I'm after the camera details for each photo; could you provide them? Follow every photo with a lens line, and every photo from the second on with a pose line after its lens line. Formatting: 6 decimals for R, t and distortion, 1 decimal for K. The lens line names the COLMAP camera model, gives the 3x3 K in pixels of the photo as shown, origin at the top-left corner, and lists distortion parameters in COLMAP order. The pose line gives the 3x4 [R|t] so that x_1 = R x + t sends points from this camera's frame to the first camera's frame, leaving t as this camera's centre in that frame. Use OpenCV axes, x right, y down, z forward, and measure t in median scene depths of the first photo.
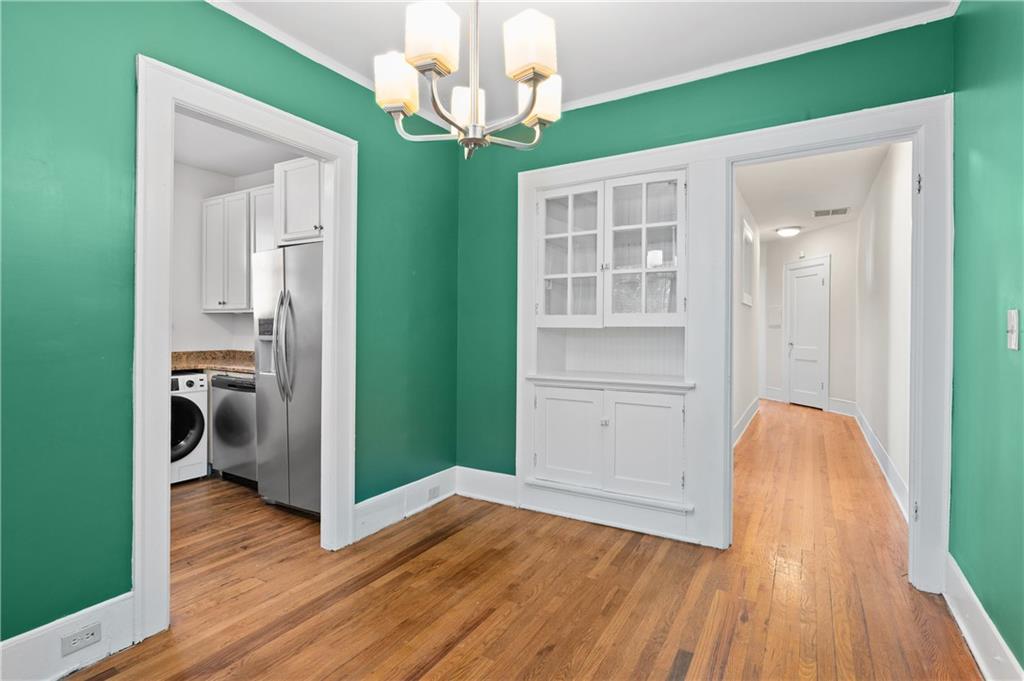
lens RADIAL K [[505.5, 0, 508.3], [0, 505.5, 328.2], [0, 0, 1]] dist [-0.004077, -0.001692]
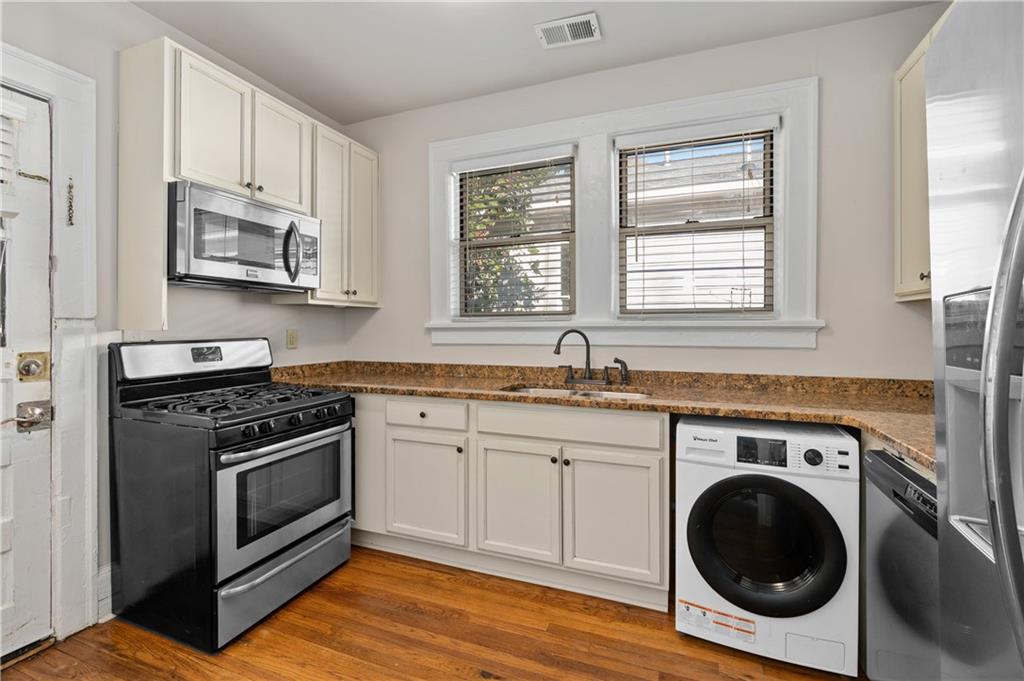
lens RADIAL K [[457.1, 0, 505.9], [0, 457.1, 330.1], [0, 0, 1]] dist [-0.003155, -0.000238]
pose [[0.160965, 0.002202, -0.986958, -0.276695], [-0.001087, 0.999997, 0.002054, -0.004376], [0.986959, 0.000742, 0.160967, 0.673585]]
